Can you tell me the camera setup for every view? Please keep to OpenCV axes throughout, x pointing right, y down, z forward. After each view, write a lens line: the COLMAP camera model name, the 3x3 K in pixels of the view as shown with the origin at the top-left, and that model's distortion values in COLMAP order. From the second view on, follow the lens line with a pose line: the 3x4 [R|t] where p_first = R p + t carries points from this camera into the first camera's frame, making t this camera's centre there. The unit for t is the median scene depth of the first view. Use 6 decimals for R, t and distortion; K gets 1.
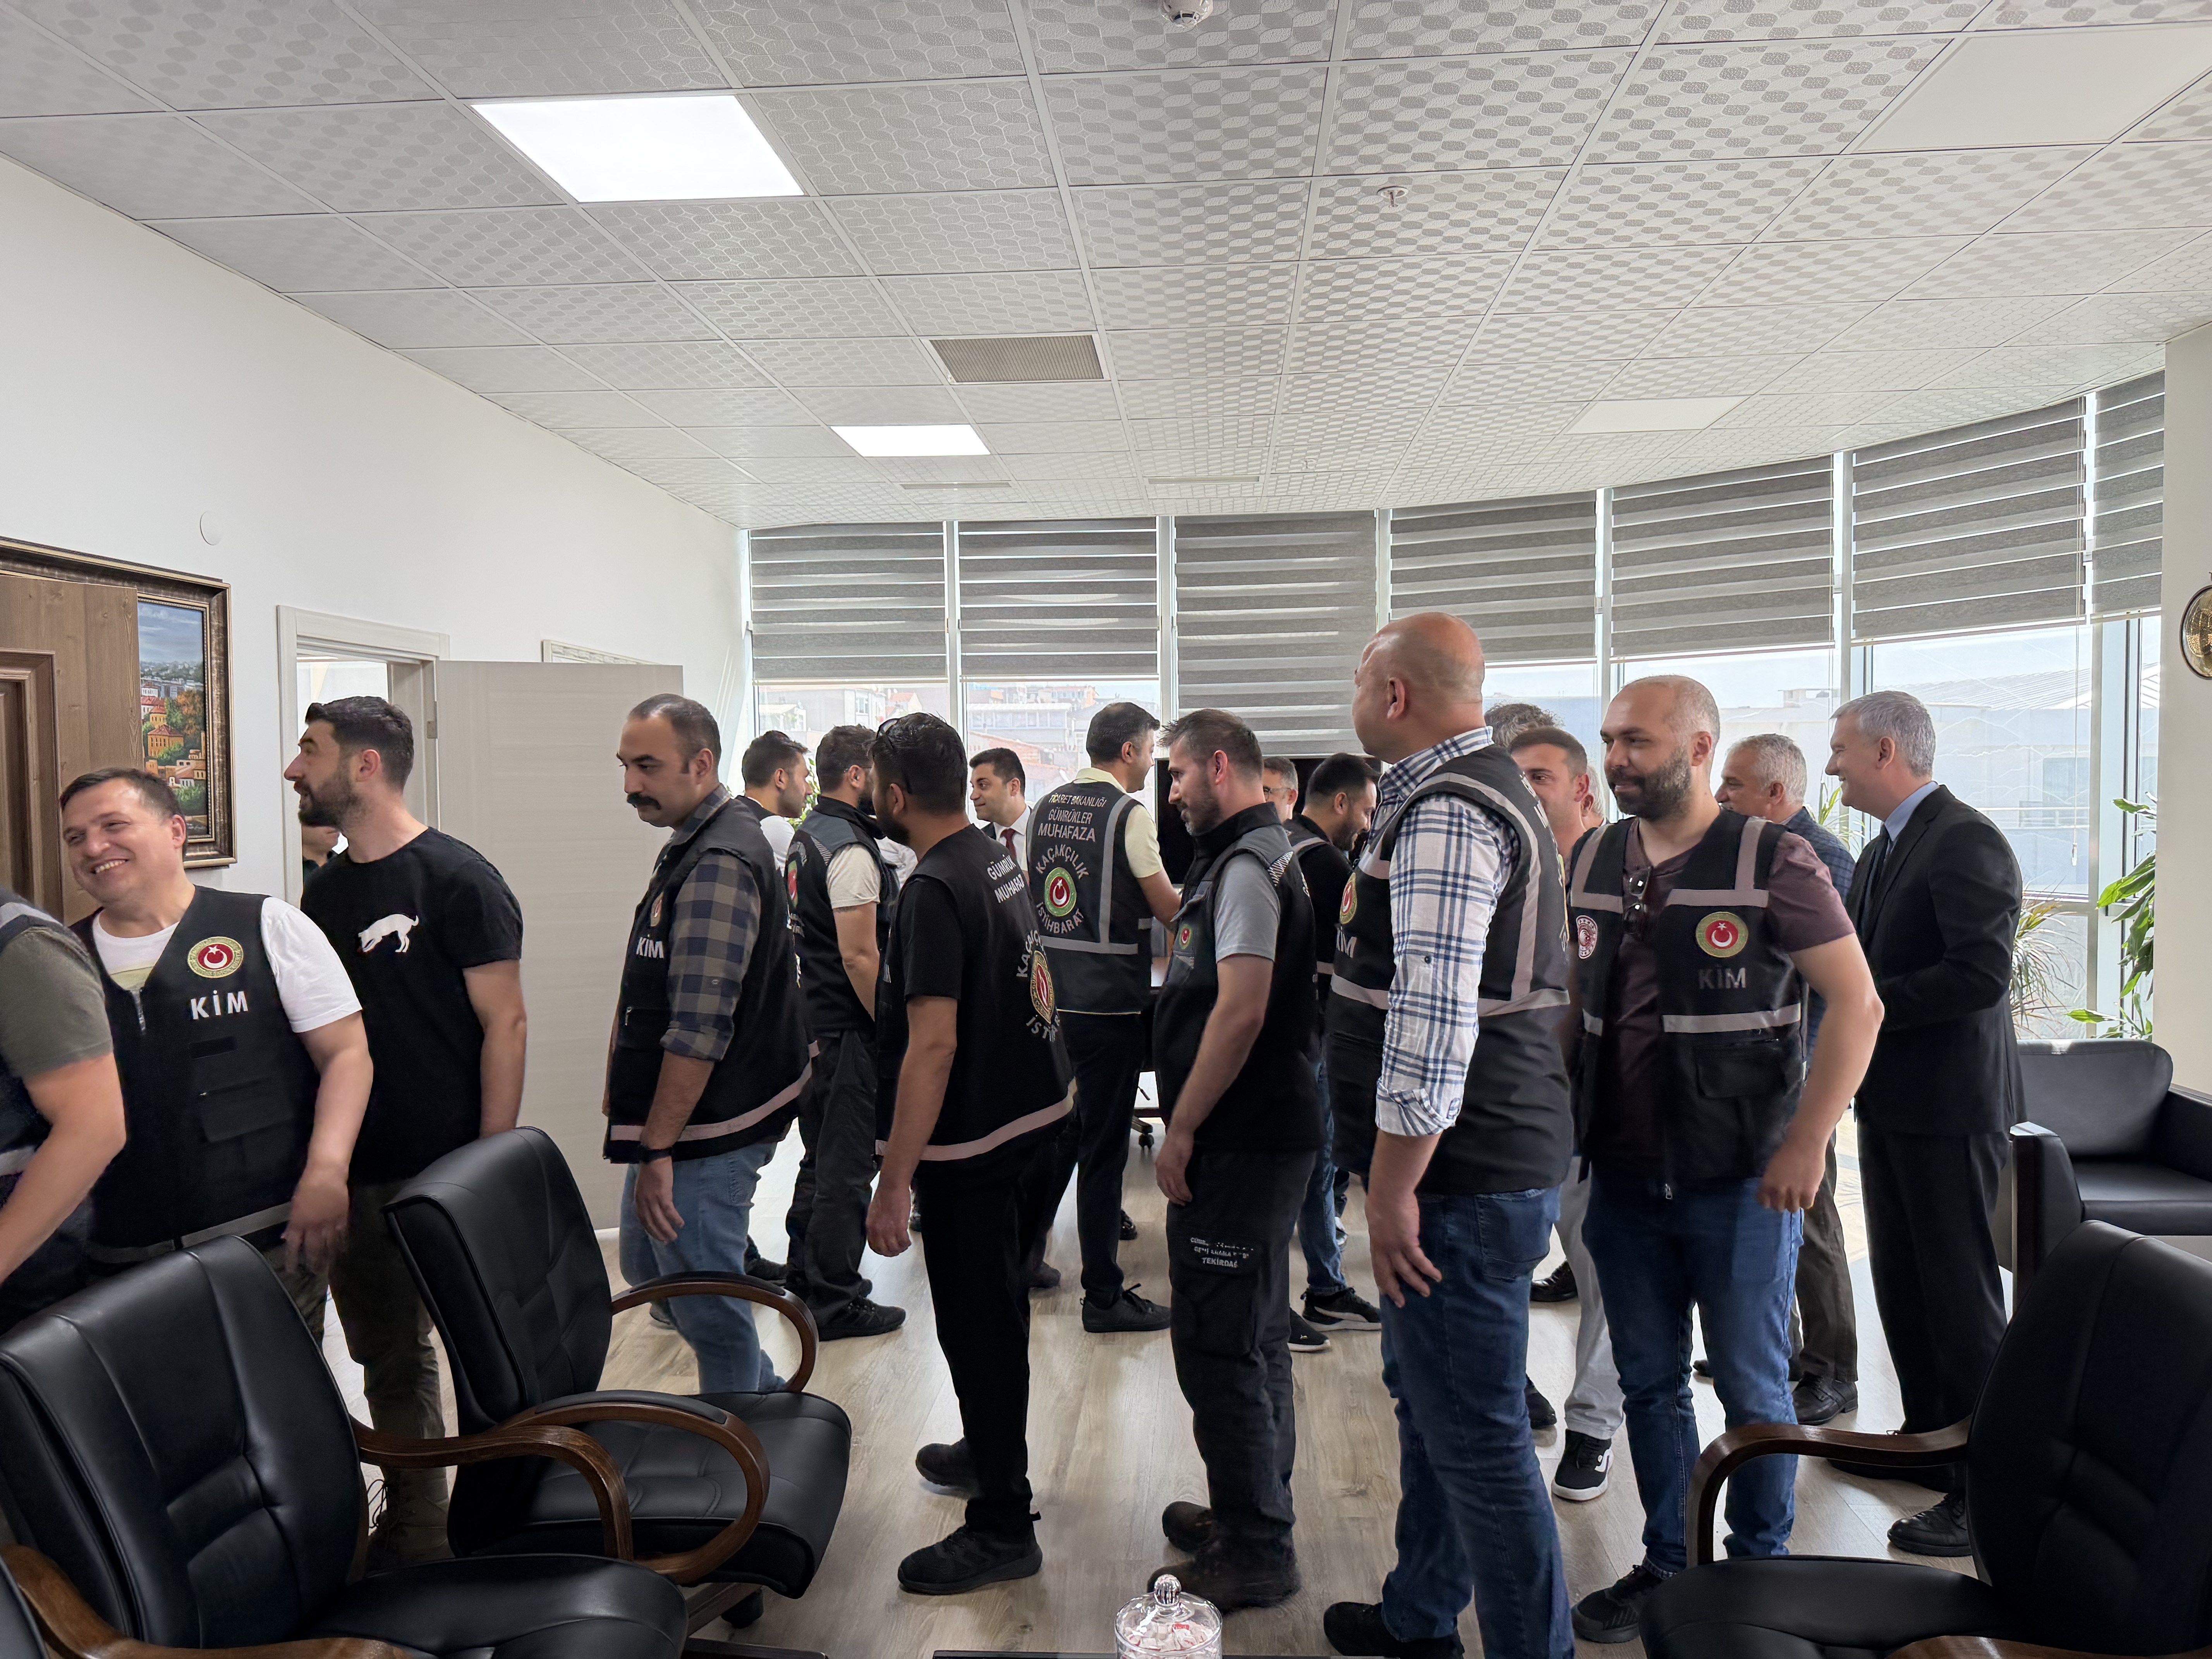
lens RADIAL K [[1560.0, 0, 1109.0], [0, 1560.0, 838.0], [0, 0, 1]] dist [0.048374, -0.060238]
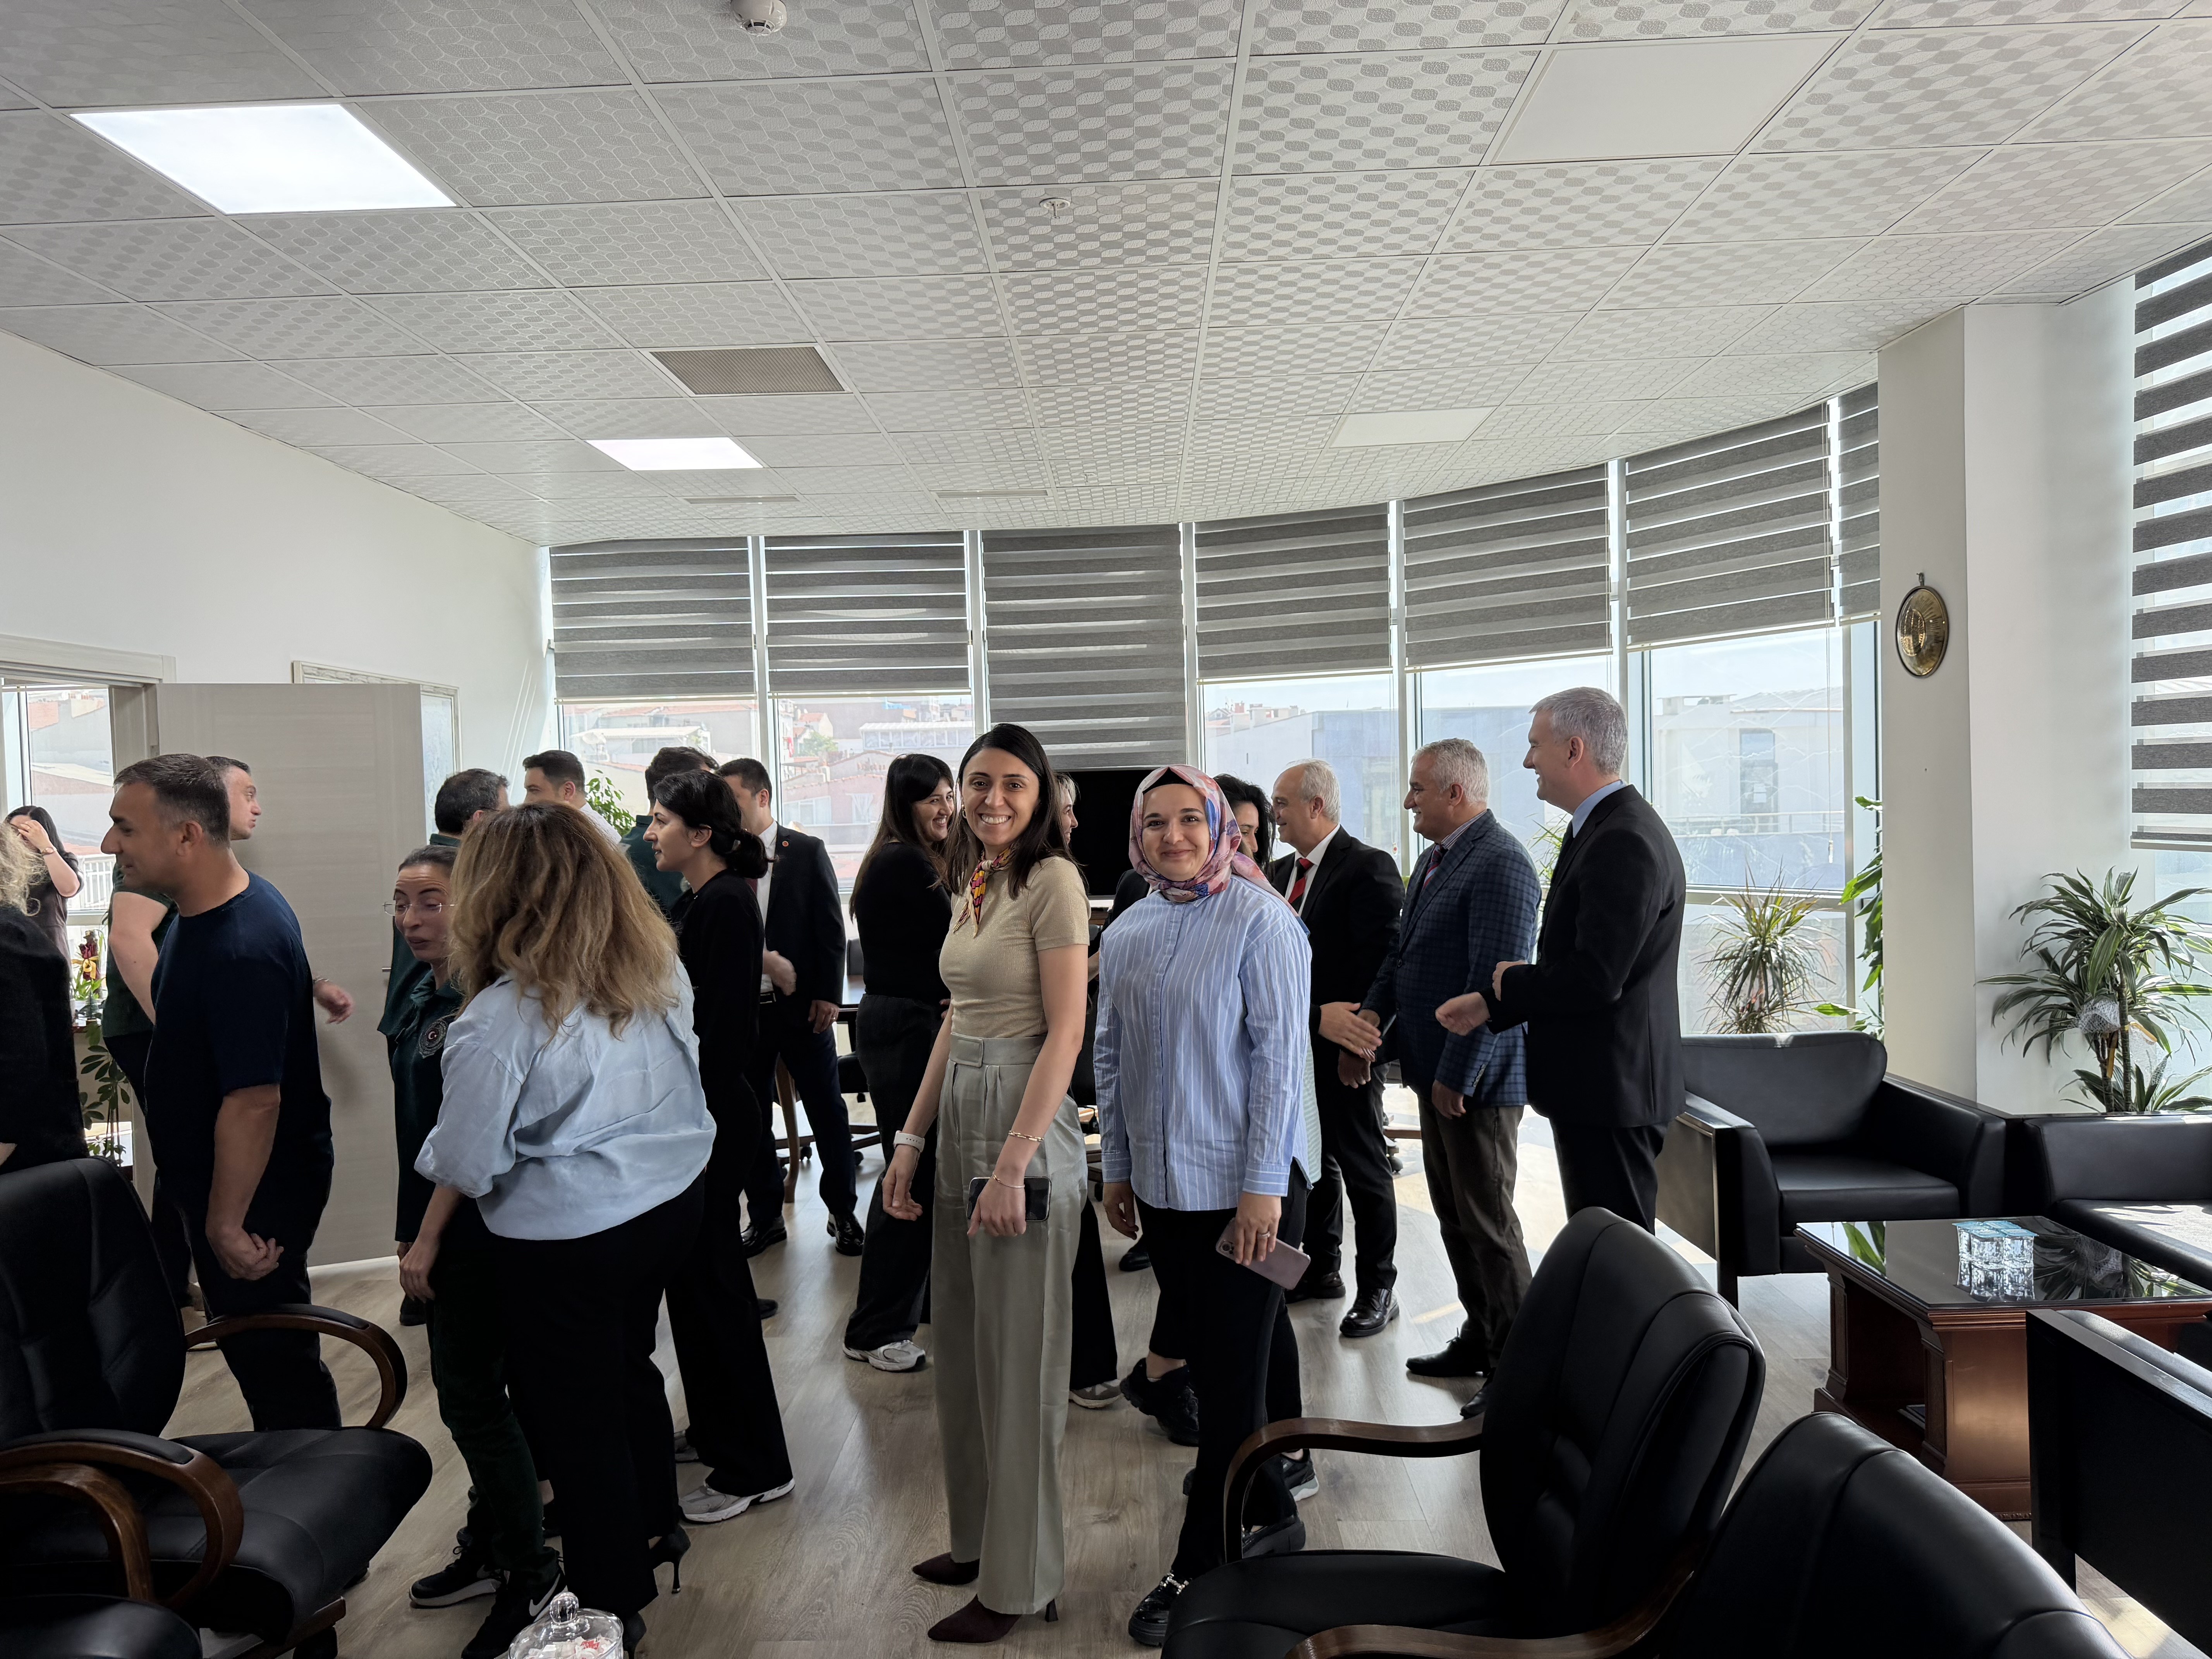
lens RADIAL K [[1560.0, 0, 1088.9], [0, 1560.0, 840.1], [0, 0, 1]] dist [0.048374, -0.060238]
pose [[0.999074, -0.017272, 0.039403, 0.126138], [0.017638, 0.999804, -0.008968, 0.004383], [-0.039241, 0.009654, 0.999183, -0.000533]]
